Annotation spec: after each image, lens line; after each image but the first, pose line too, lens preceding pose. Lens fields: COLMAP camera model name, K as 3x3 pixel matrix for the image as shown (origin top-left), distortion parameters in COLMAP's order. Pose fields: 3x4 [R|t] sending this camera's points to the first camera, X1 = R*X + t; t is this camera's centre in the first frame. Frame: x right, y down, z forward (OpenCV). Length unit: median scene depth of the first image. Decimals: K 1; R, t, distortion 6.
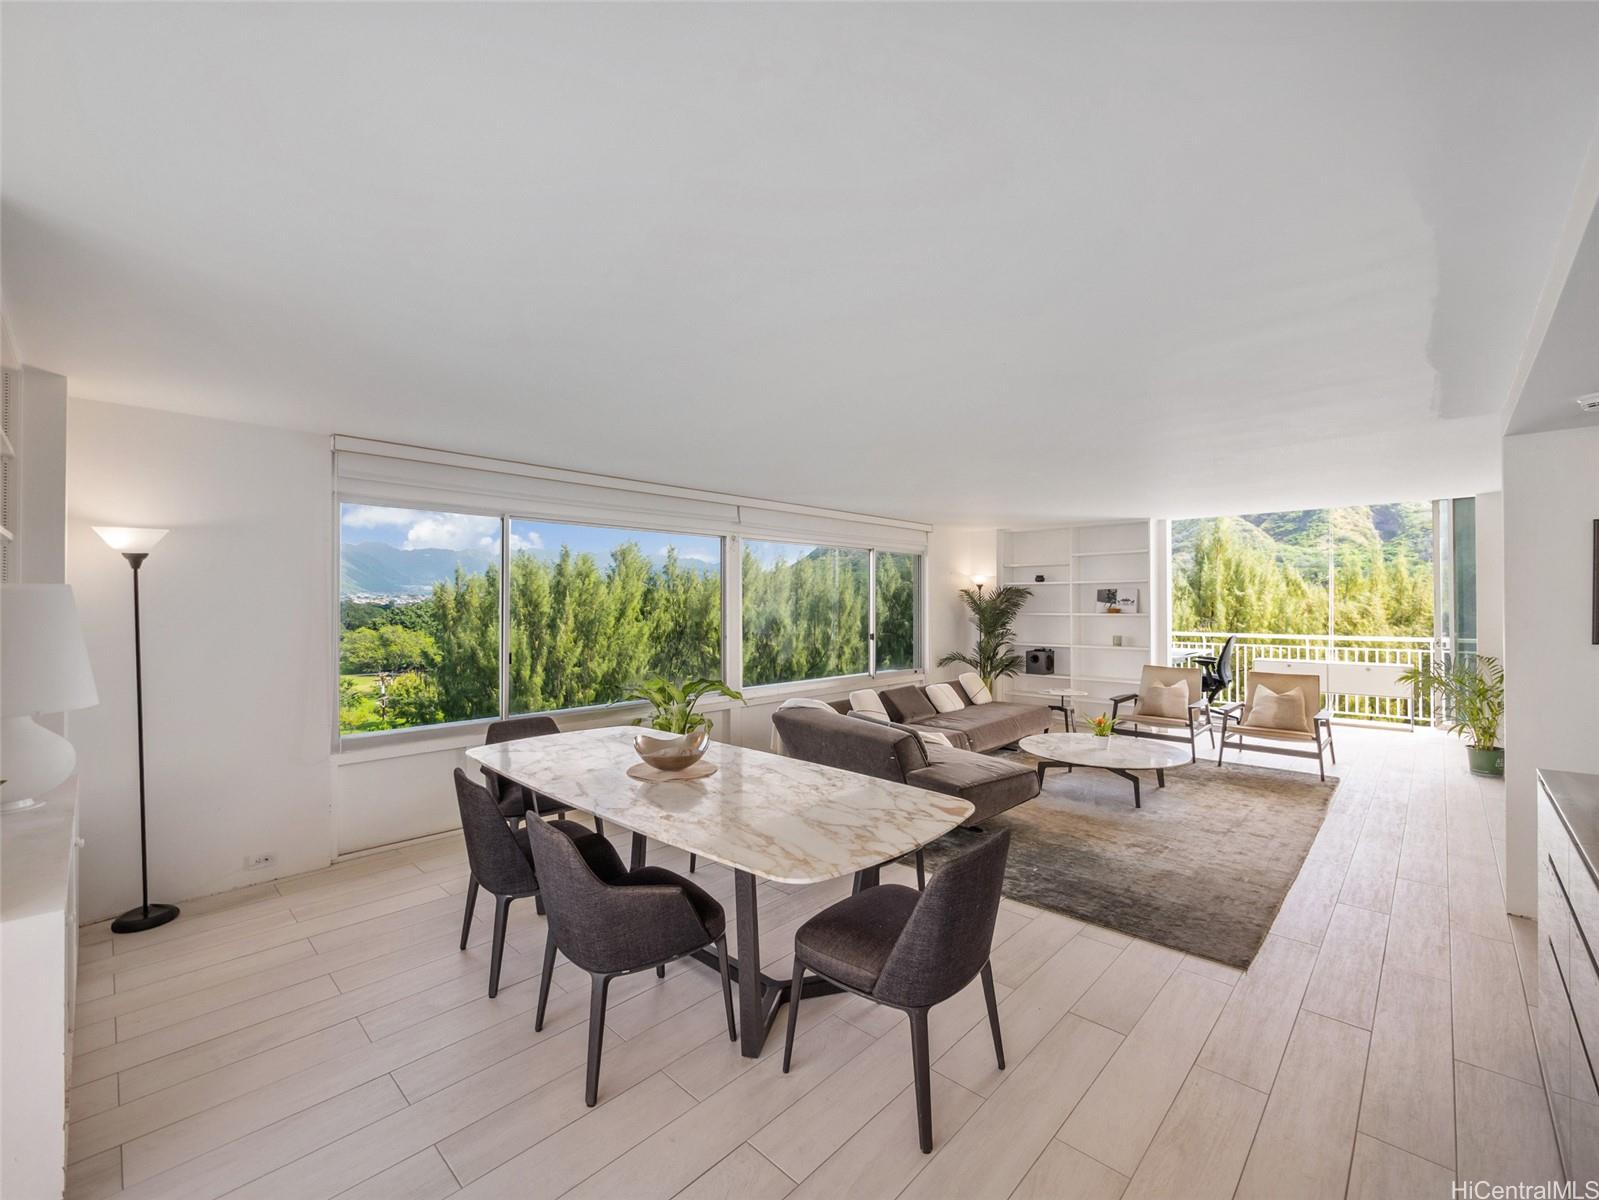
lens RADIAL K [[670.0, 0, 795.2], [0, 670.0, 611.7], [0, 0, 1]] dist [-0.006709, 0.000408]
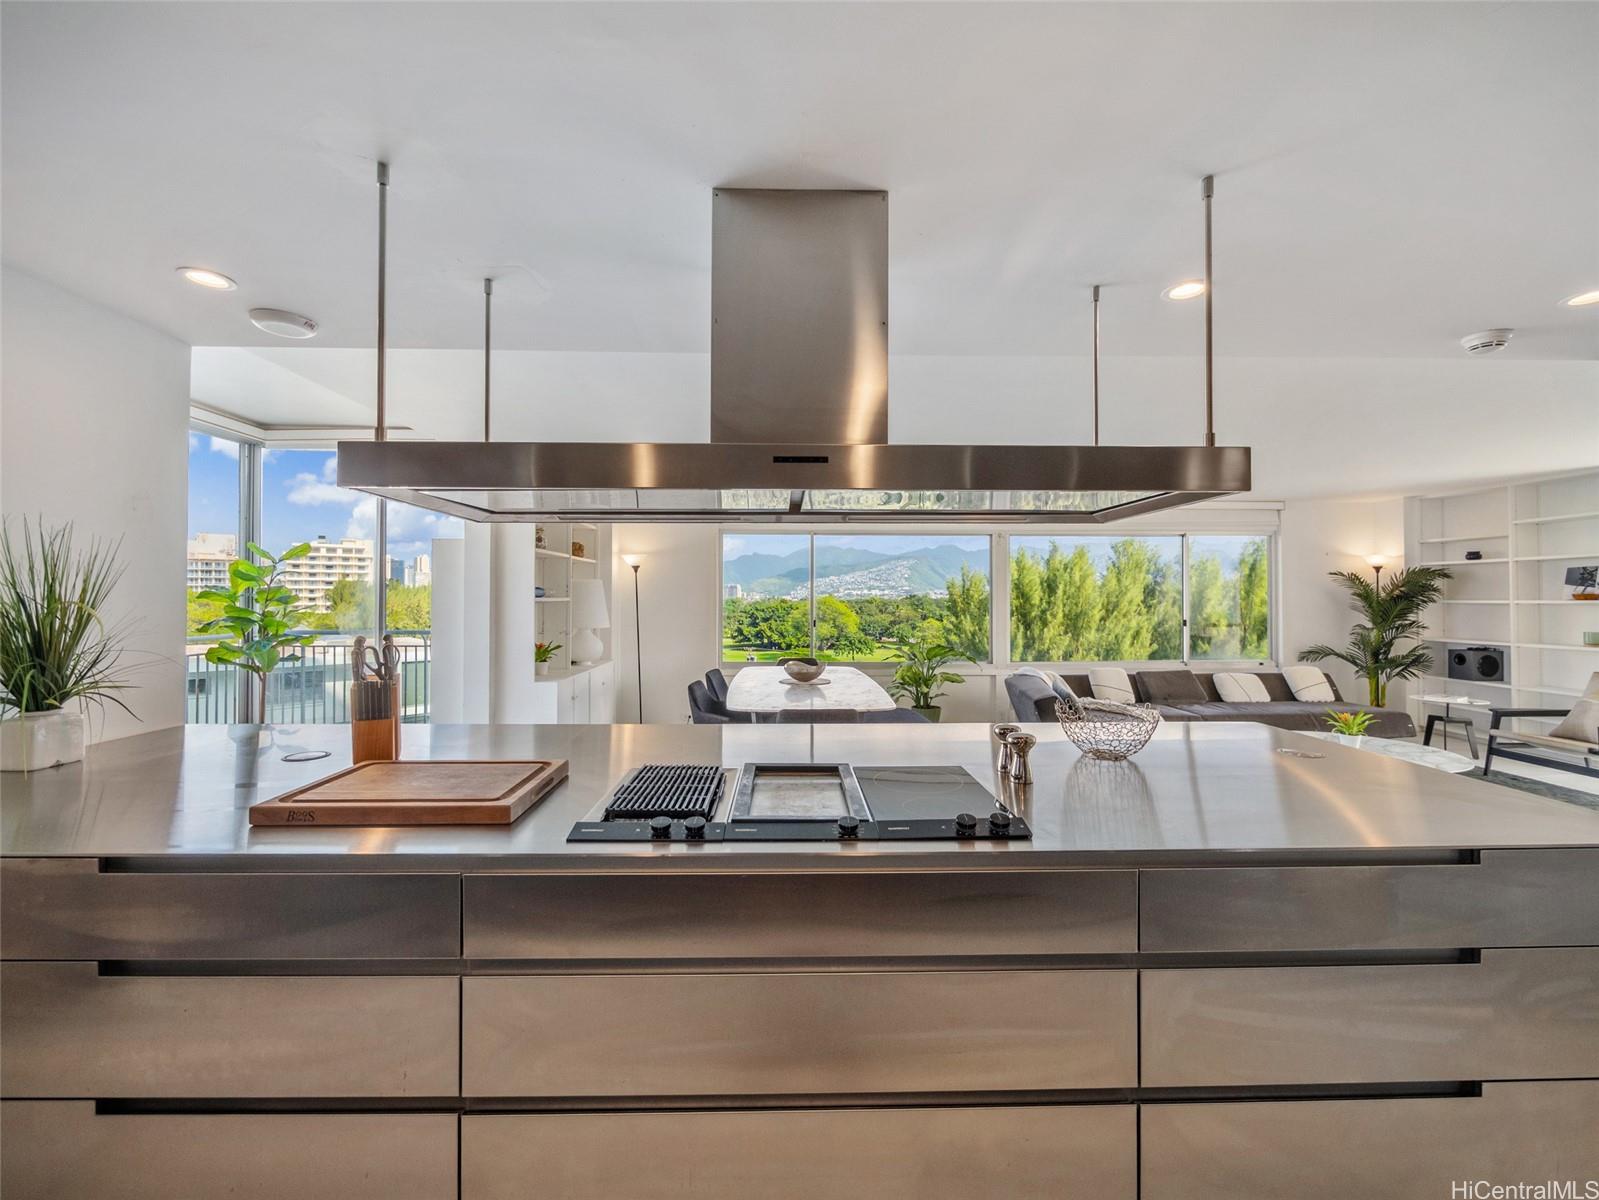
lens RADIAL K [[666.8, 0, 797.6], [0, 666.8, 590.5], [0, 0, 1]] dist [-0.003756, 0.000308]
pose [[0.713800, -0.007467, -0.700310, 0.348294], [-0.009760, 0.999740, -0.020609, 0.013793], [0.700281, 0.021546, 0.713542, -0.086517]]
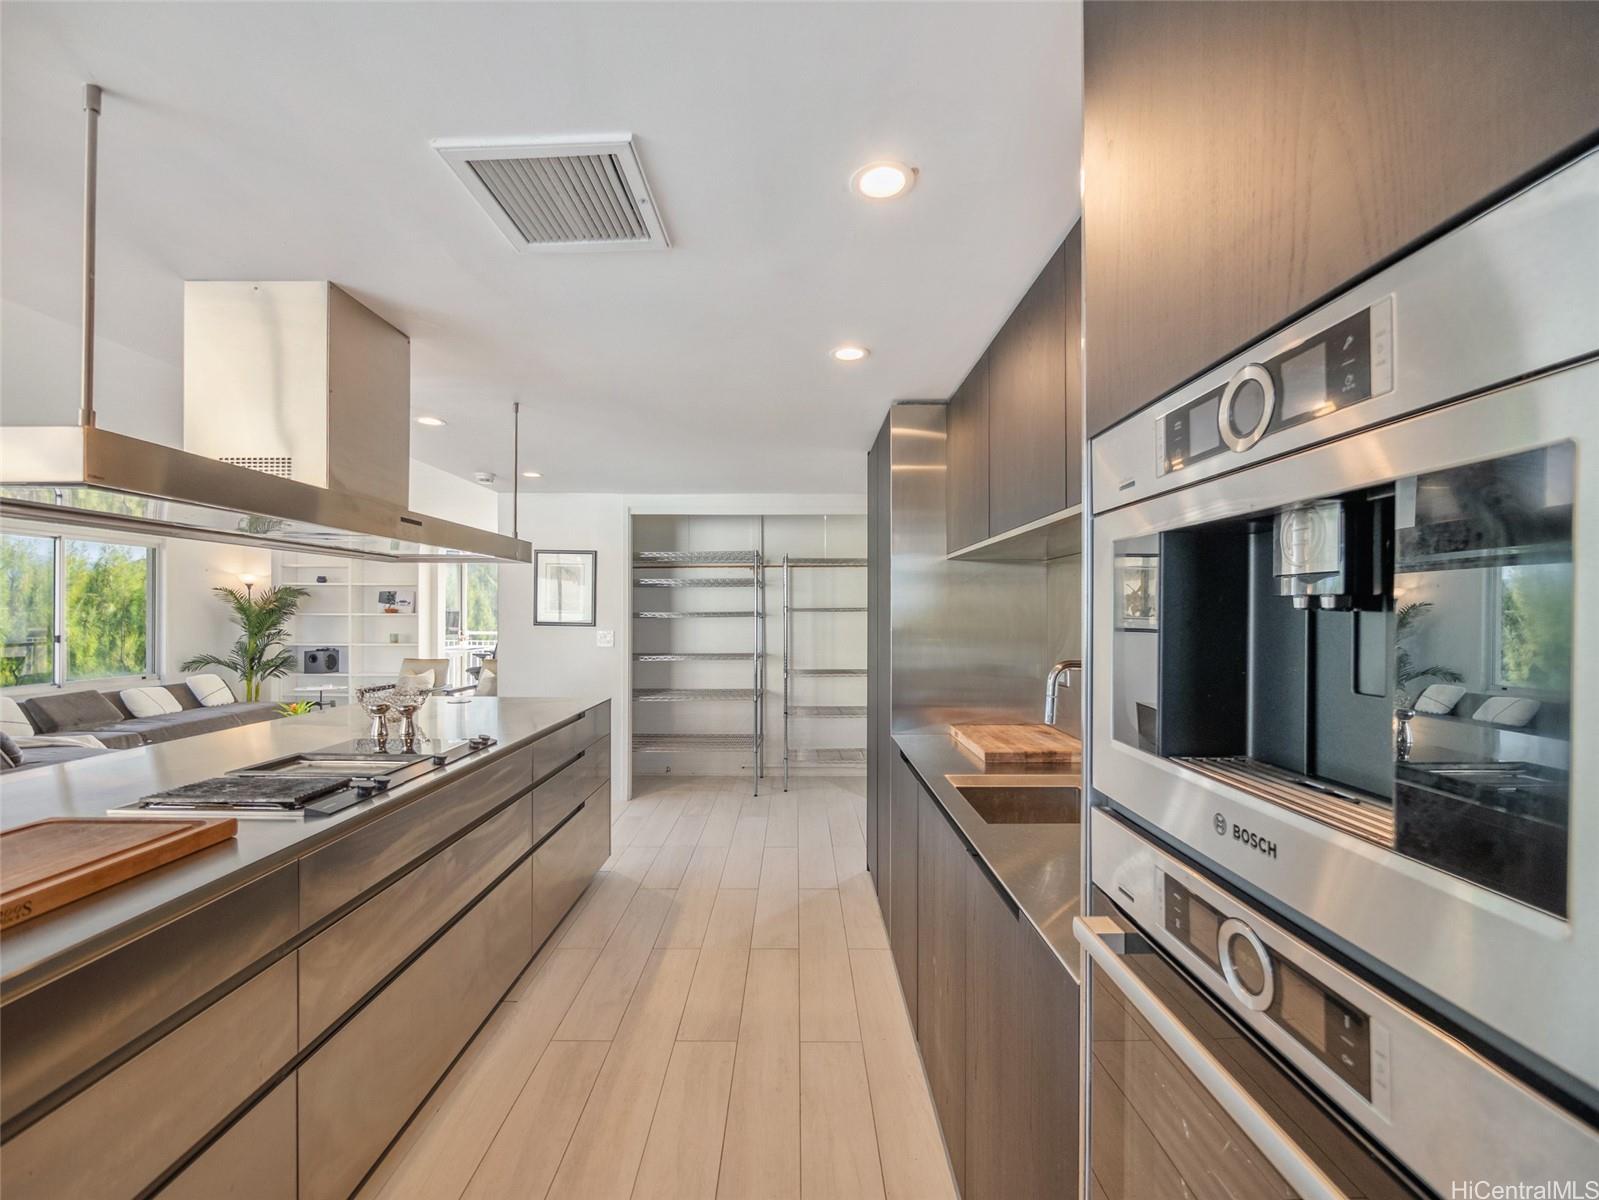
lens RADIAL K [[670.0, 0, 795.2], [0, 670.0, 611.7], [0, 0, 1]] dist [-0.006709, 0.000408]
pose [[0.717244, 0.006480, 0.696792, 0.175949], [0.003091, 0.999917, -0.012481, 0.014454], [-0.696815, 0.011105, 0.717165, -0.230938]]
